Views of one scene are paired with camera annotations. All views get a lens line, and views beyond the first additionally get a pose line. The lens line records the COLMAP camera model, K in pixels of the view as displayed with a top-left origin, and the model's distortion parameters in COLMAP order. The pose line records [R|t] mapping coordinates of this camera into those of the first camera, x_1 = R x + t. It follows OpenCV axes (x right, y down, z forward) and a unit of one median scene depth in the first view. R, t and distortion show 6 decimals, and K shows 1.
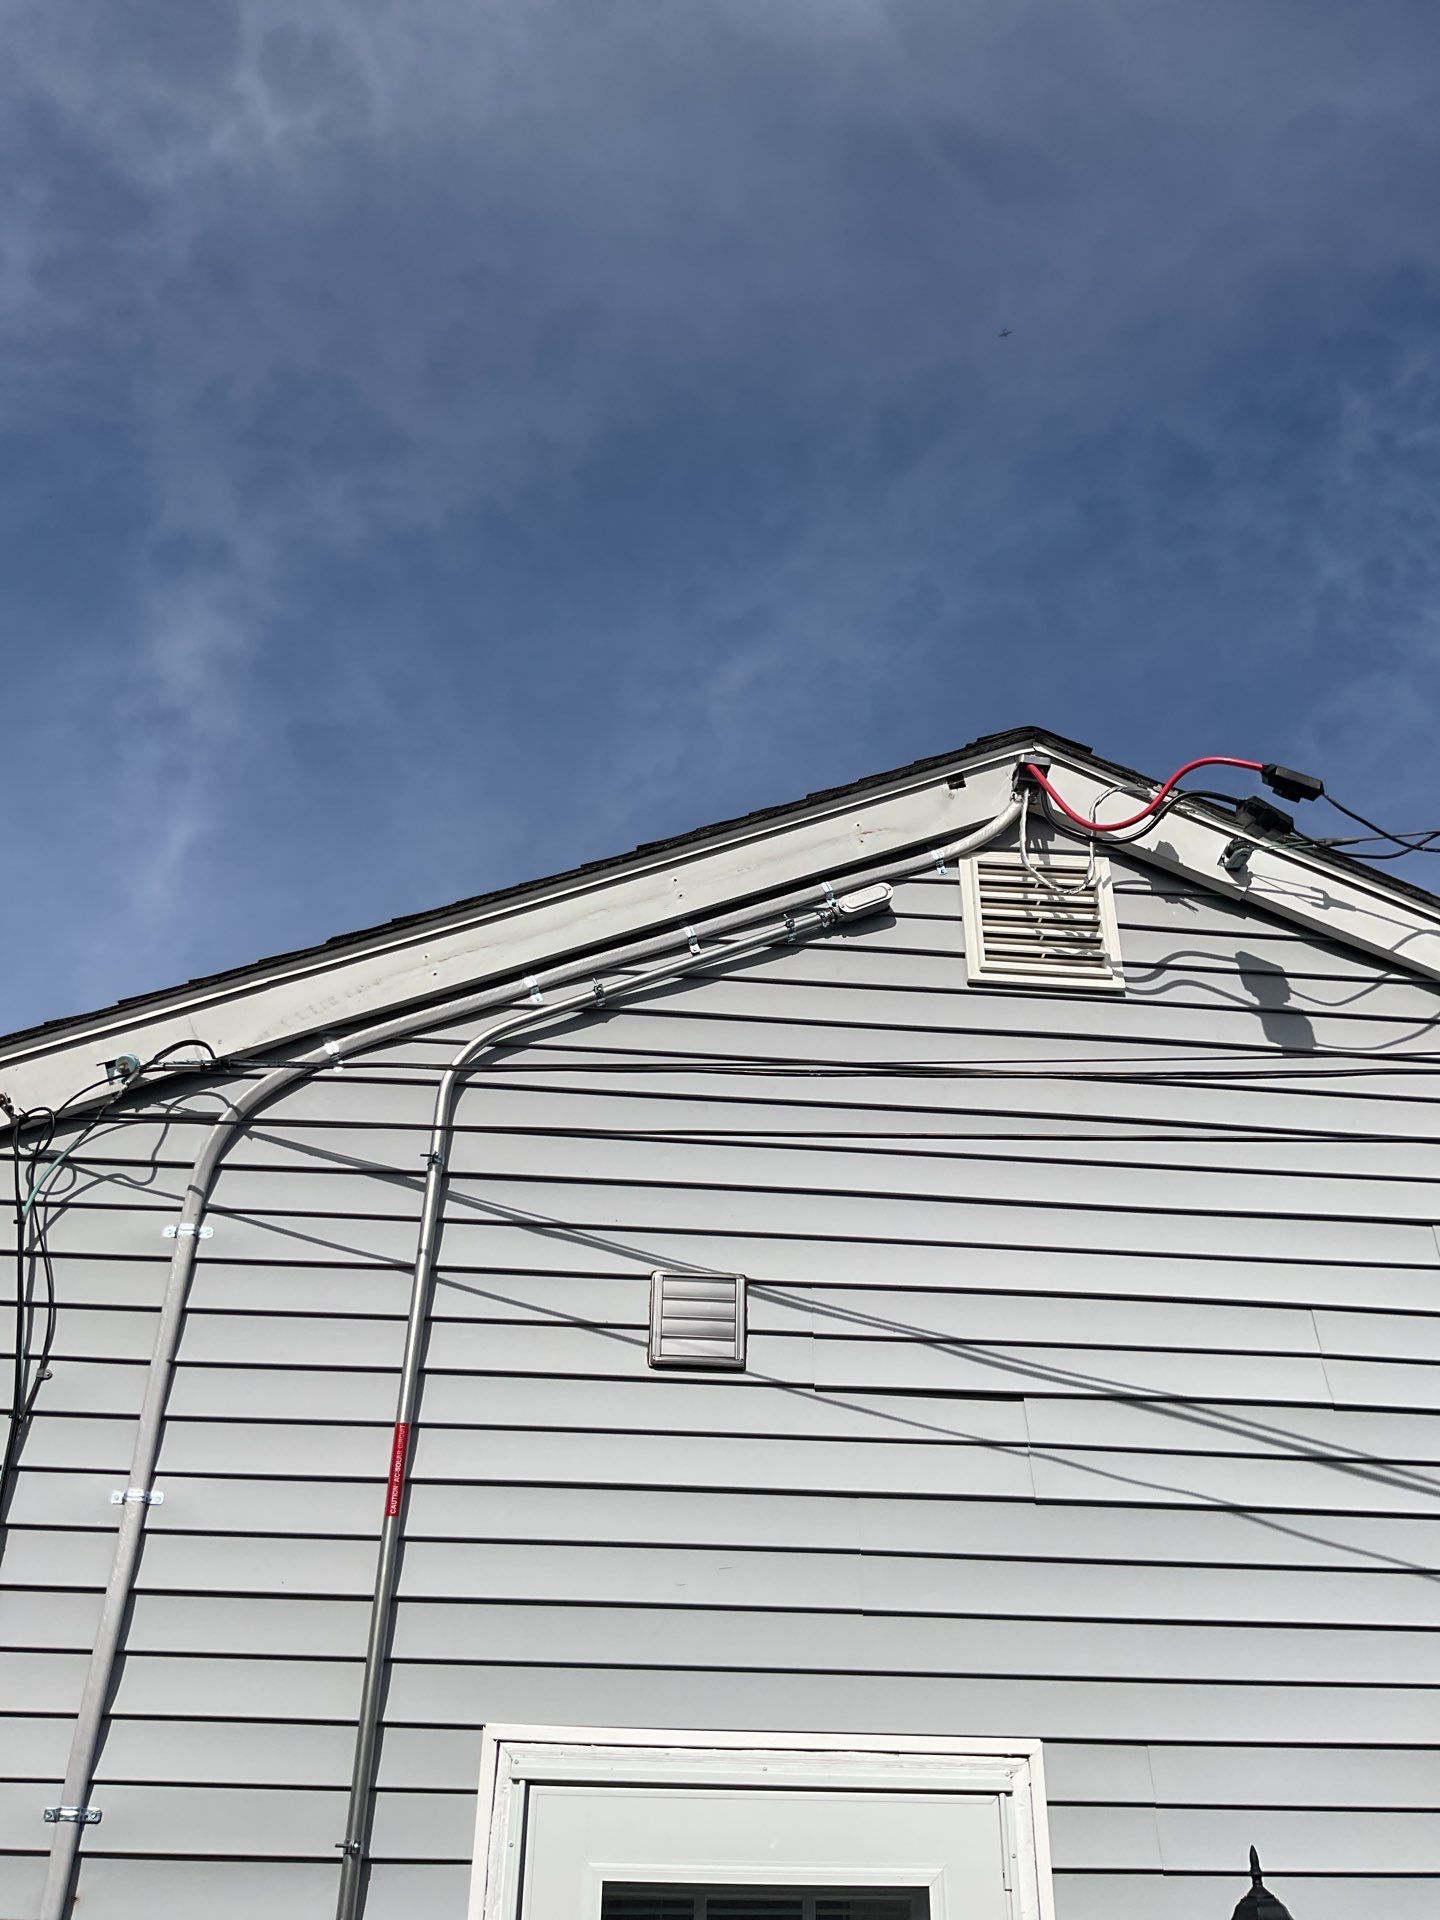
lens RADIAL K [[1656.1, 0, 672.7], [0, 1656.1, 961.6], [0, 0, 1]] dist [0.098741, -0.194796]
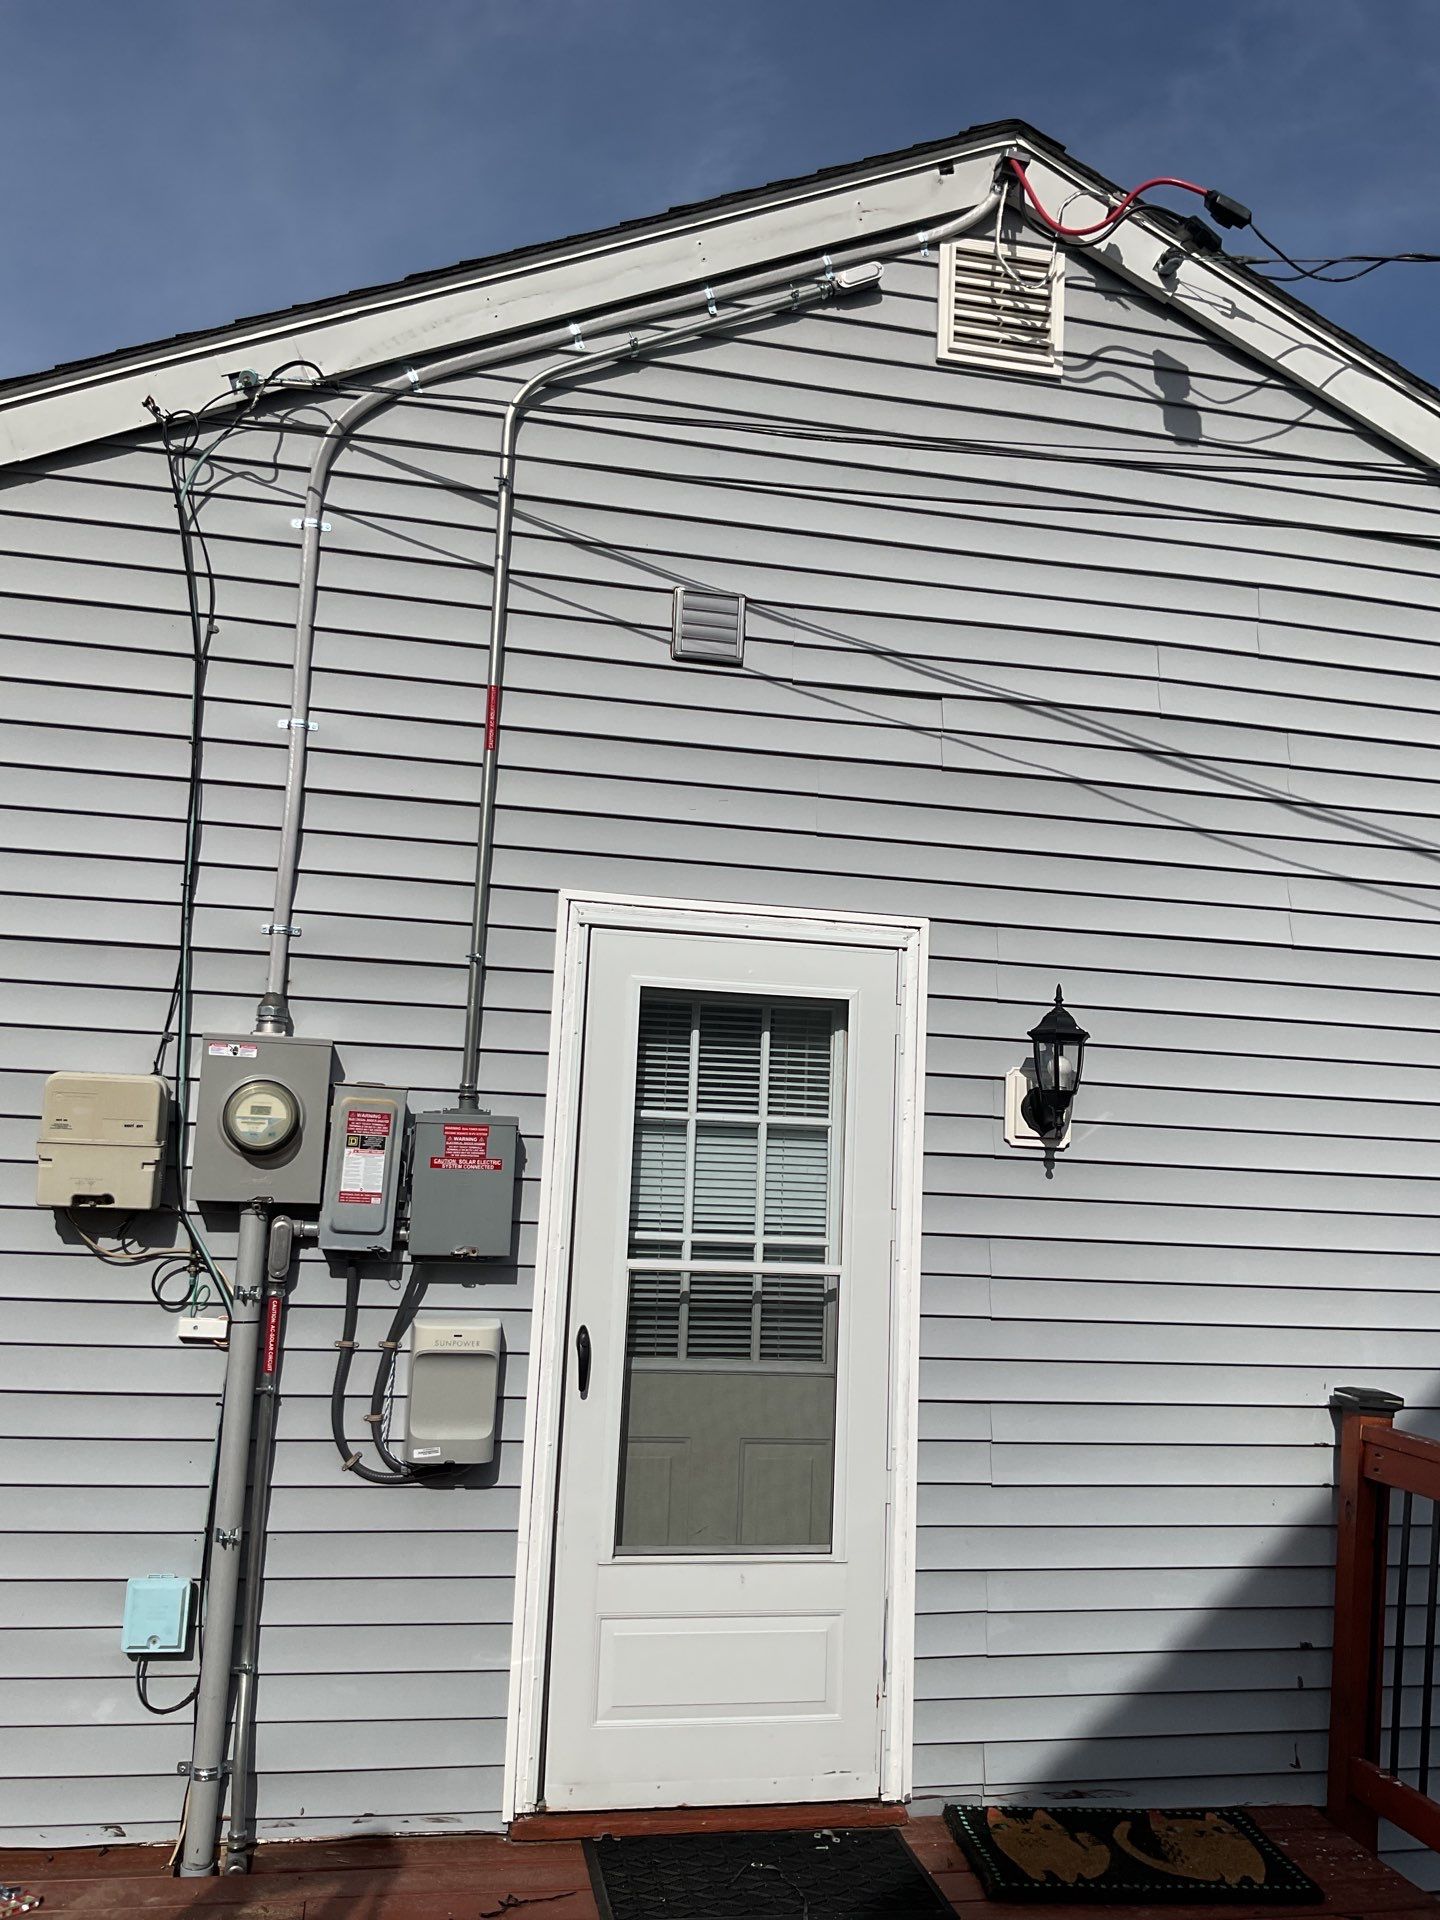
lens RADIAL K [[1584.5, 0, 712.4], [0, 1584.5, 952.3], [0, 0, 1]] dist [0.139721, -0.276510]
pose [[0.992510, 0.041592, 0.114867, -0.112074], [-0.082711, 0.920754, 0.381275, -0.026430], [-0.089906, -0.387920, 0.917298, -0.245823]]
